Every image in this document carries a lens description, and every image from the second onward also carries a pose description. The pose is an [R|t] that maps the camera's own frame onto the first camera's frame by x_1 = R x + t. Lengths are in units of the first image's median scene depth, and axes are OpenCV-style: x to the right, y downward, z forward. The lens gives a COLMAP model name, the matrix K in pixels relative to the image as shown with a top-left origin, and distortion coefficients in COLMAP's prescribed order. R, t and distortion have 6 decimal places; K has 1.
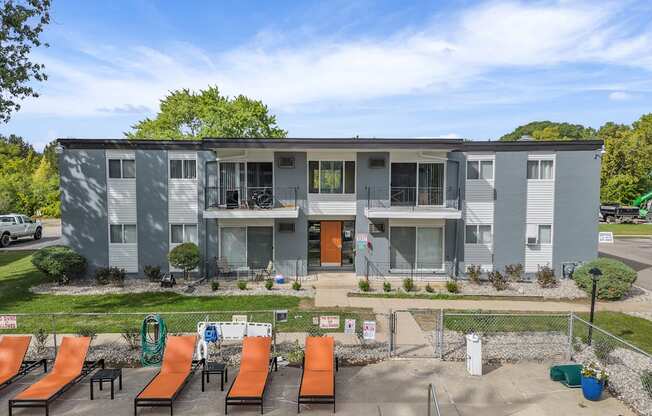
lens RADIAL K [[445.6, 0, 325.2], [0, 445.6, 204.6], [0, 0, 1]] dist [0.026708, -0.002742]
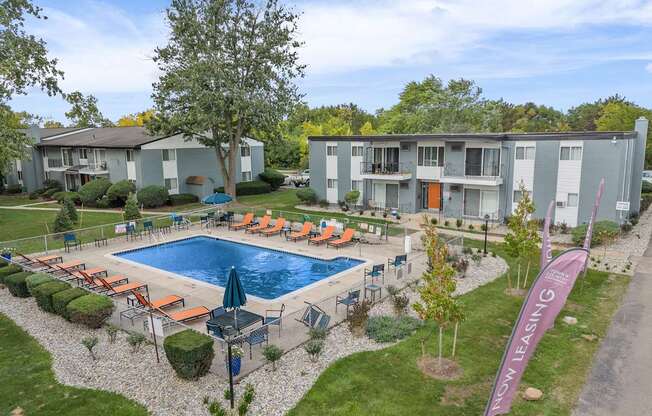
lens RADIAL K [[445.6, 0, 325.4], [0, 445.6, 209.1], [0, 0, 1]] dist [0.026708, -0.002742]
pose [[0.770691, 0.089006, -0.630962, 0.786198], [-0.015557, 0.992530, 0.121008, -0.063221], [0.637019, -0.083444, 0.766318, -0.549856]]
